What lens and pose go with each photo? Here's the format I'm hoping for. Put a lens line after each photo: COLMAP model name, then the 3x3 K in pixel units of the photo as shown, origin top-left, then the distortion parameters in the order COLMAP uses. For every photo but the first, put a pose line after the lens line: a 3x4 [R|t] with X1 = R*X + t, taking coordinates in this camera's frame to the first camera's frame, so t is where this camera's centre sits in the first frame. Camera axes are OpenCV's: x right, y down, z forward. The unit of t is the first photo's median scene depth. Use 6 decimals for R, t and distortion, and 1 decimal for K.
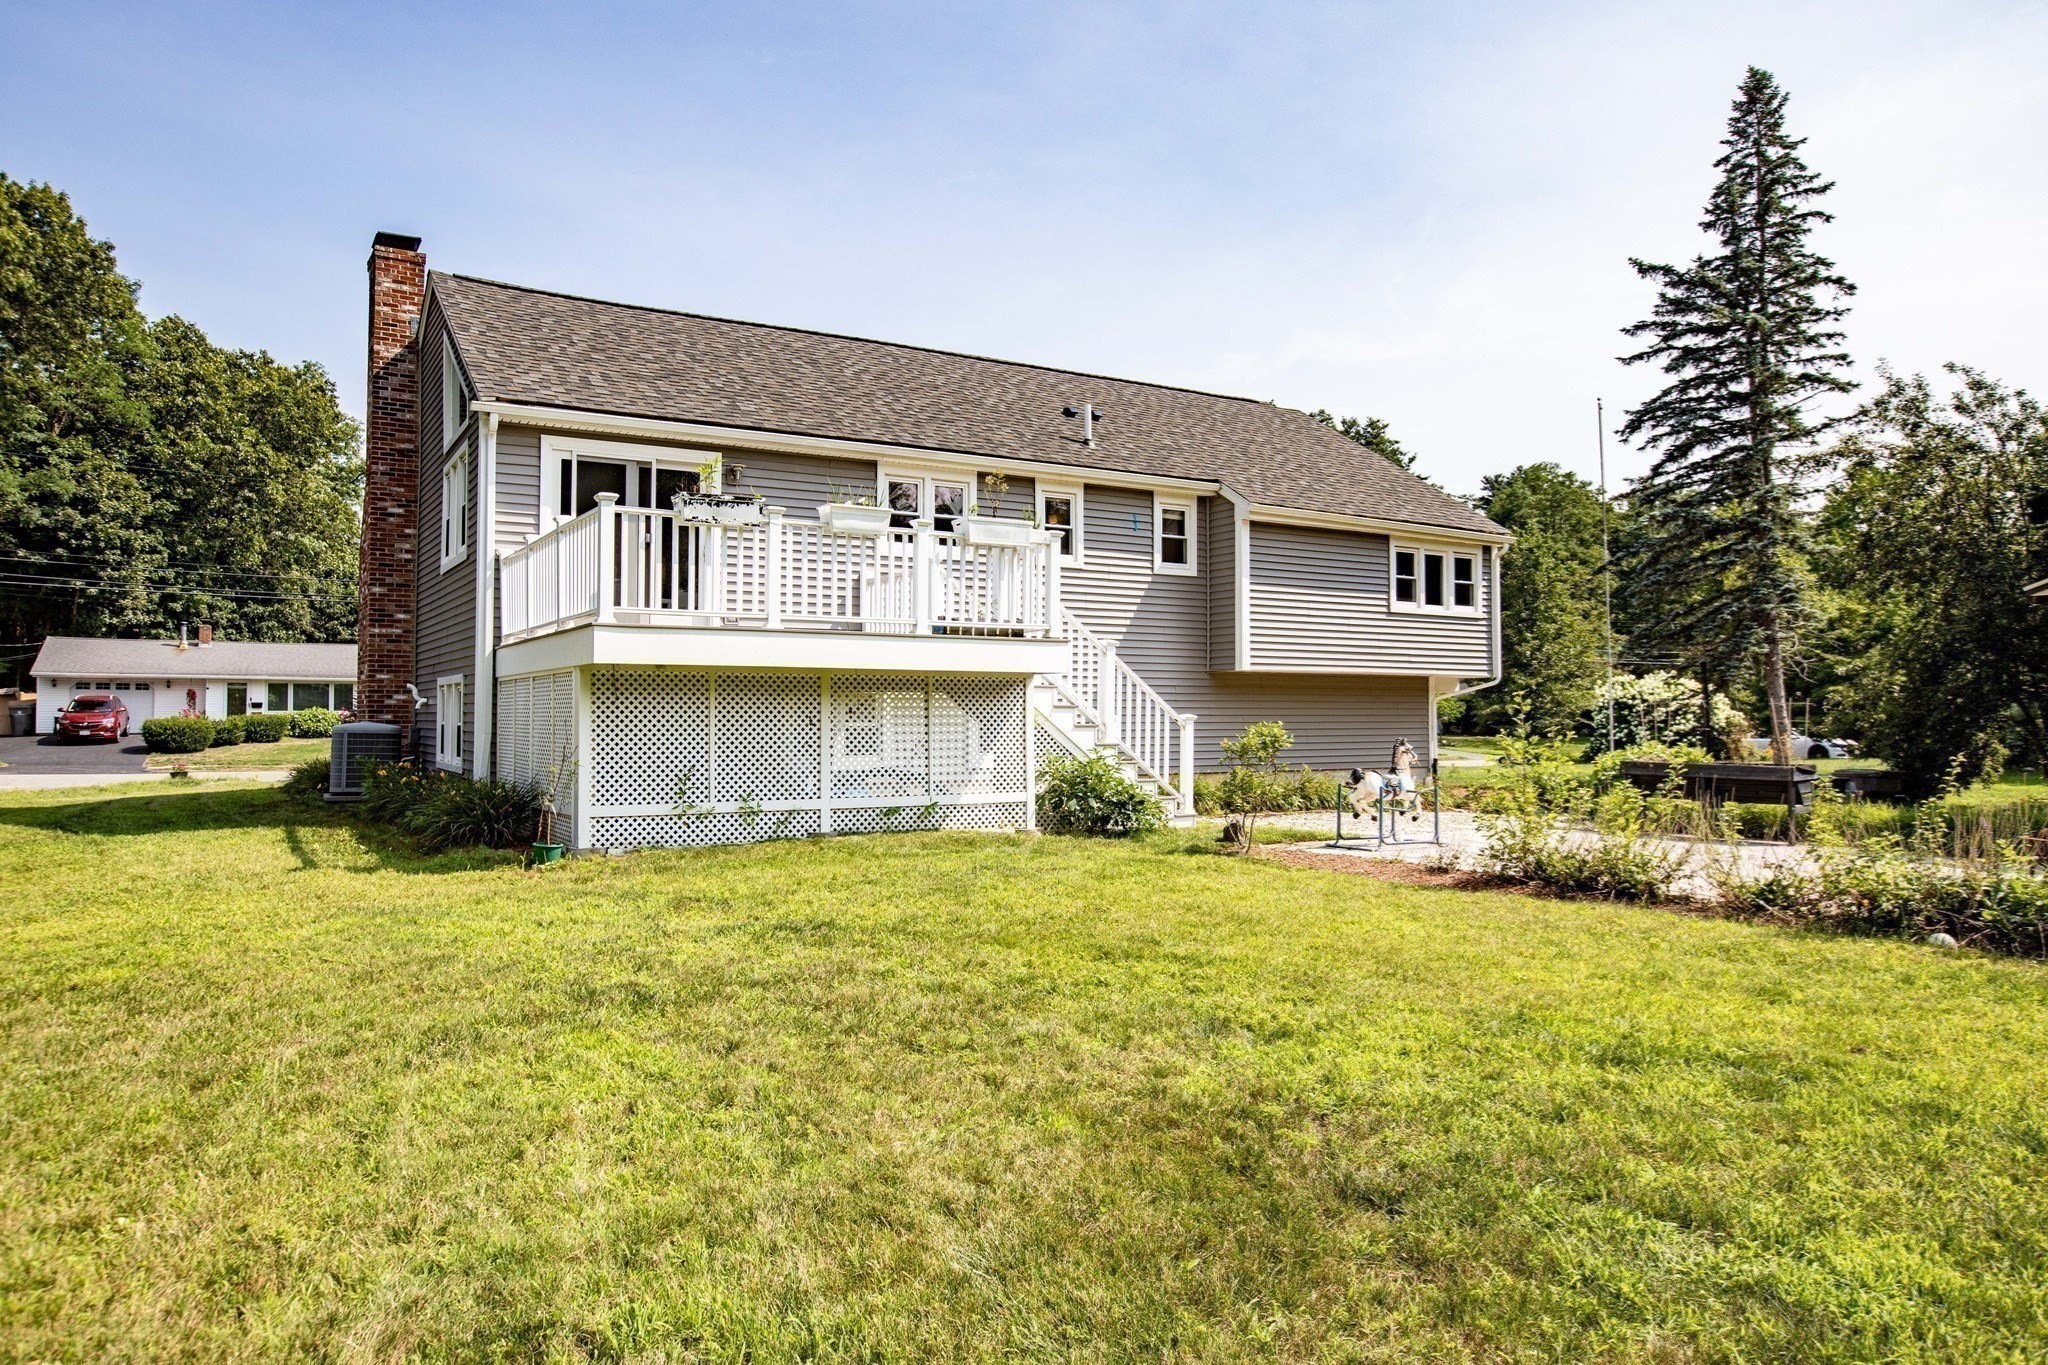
lens RADIAL K [[1346.7, 0, 1027.2], [0, 1346.7, 685.8], [0, 0, 1]] dist [0.006160, 0.001518]
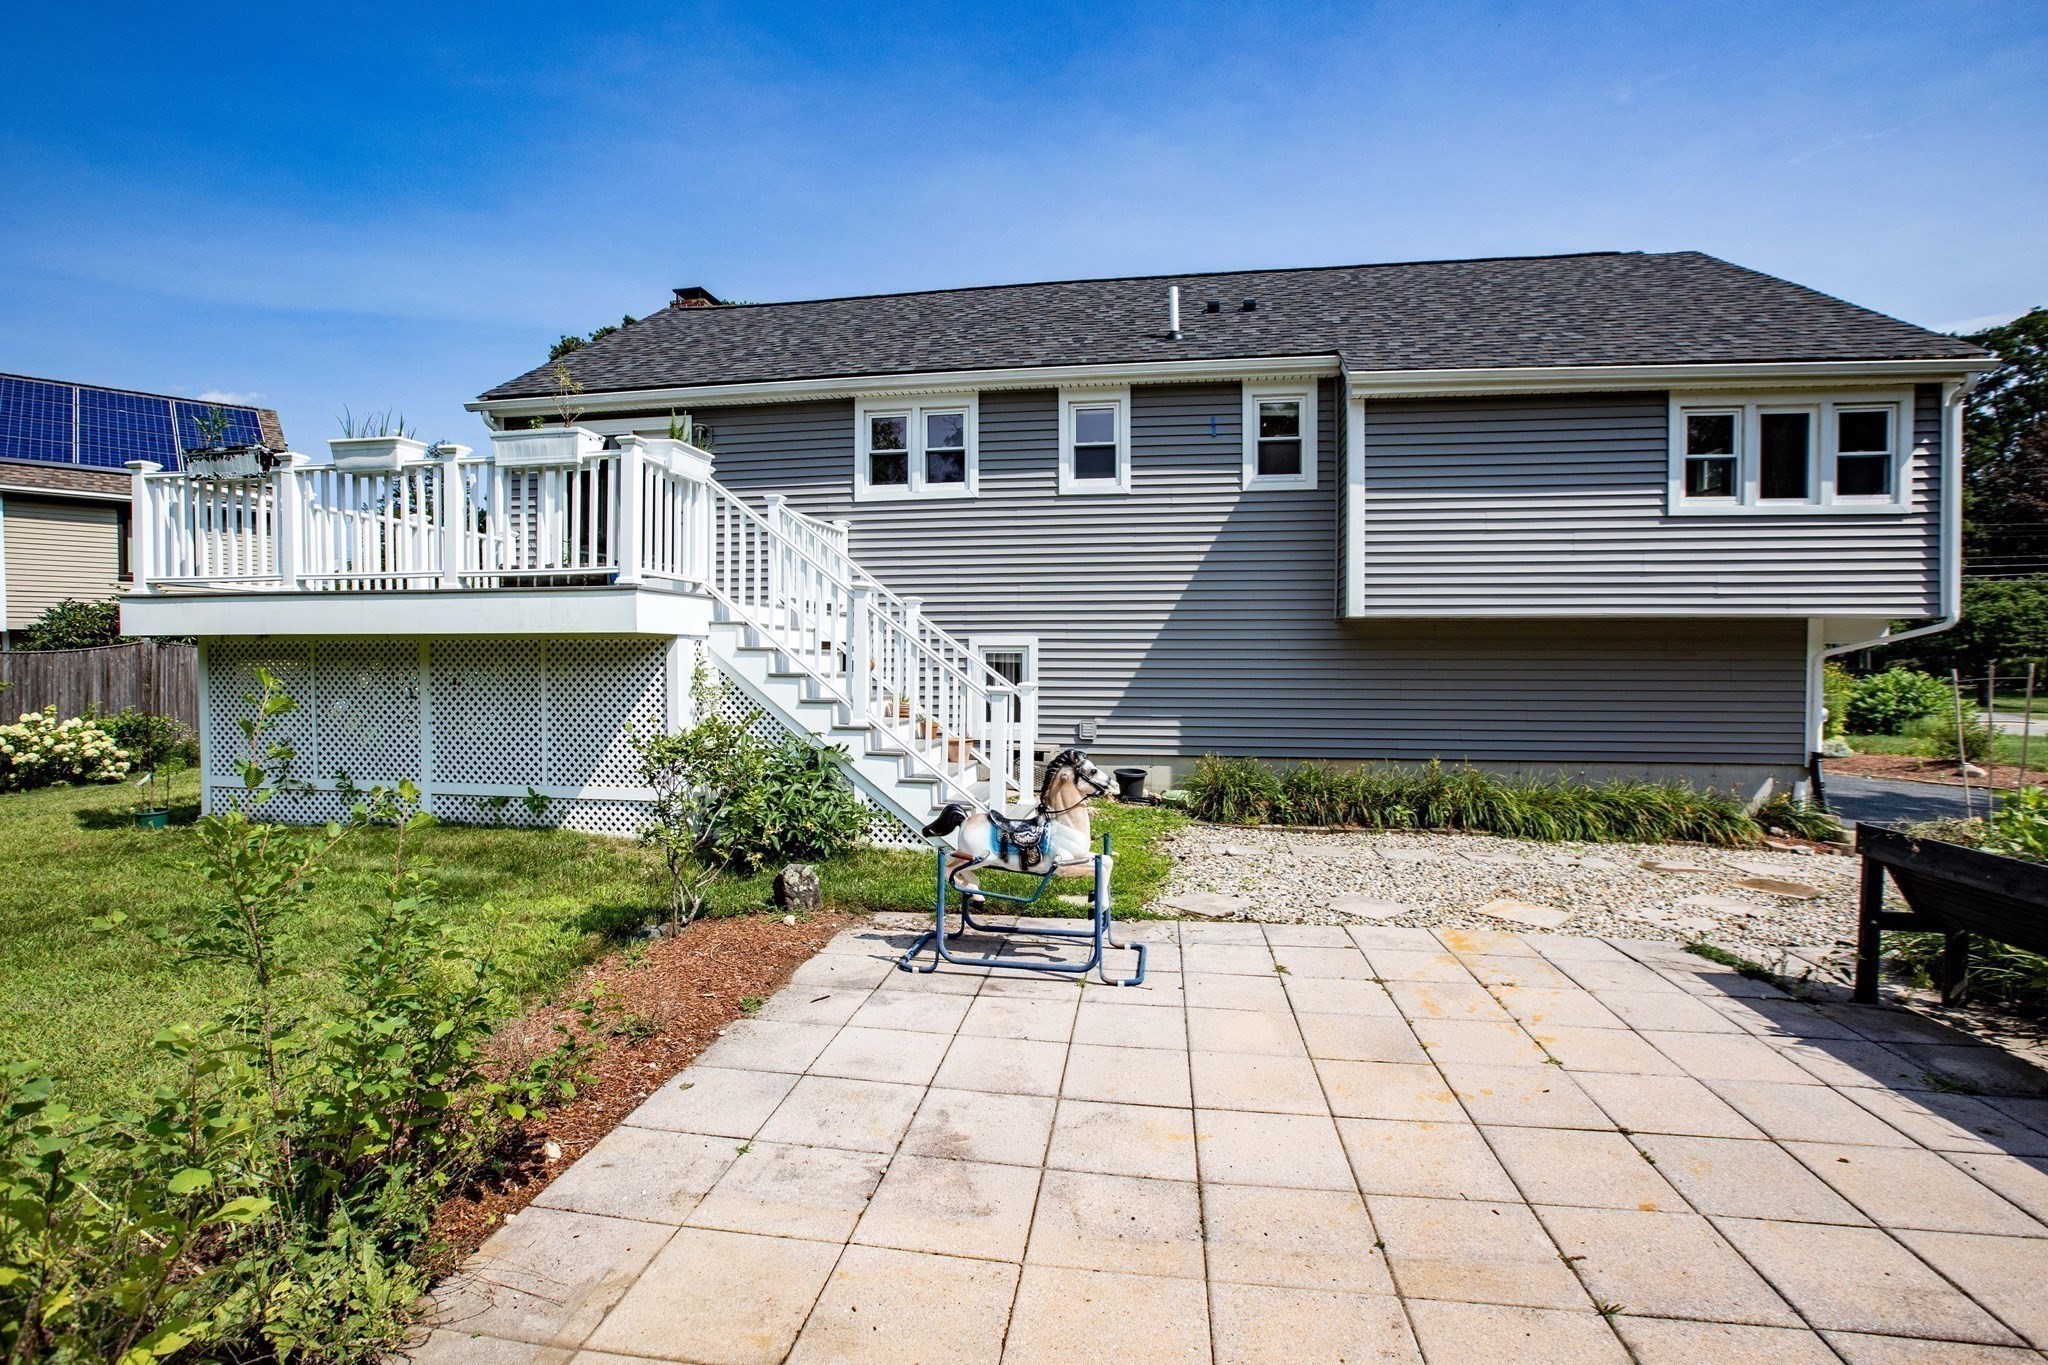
lens RADIAL K [[925.6, 0, 1021.7], [0, 925.6, 673.2], [0, 0, 1]] dist [-0.028125, 0.000255]
pose [[0.754193, 0.016603, -0.656443, 0.335619], [0.013446, 0.999080, 0.040717, -0.003648], [0.656516, -0.039535, 0.753276, 0.511410]]
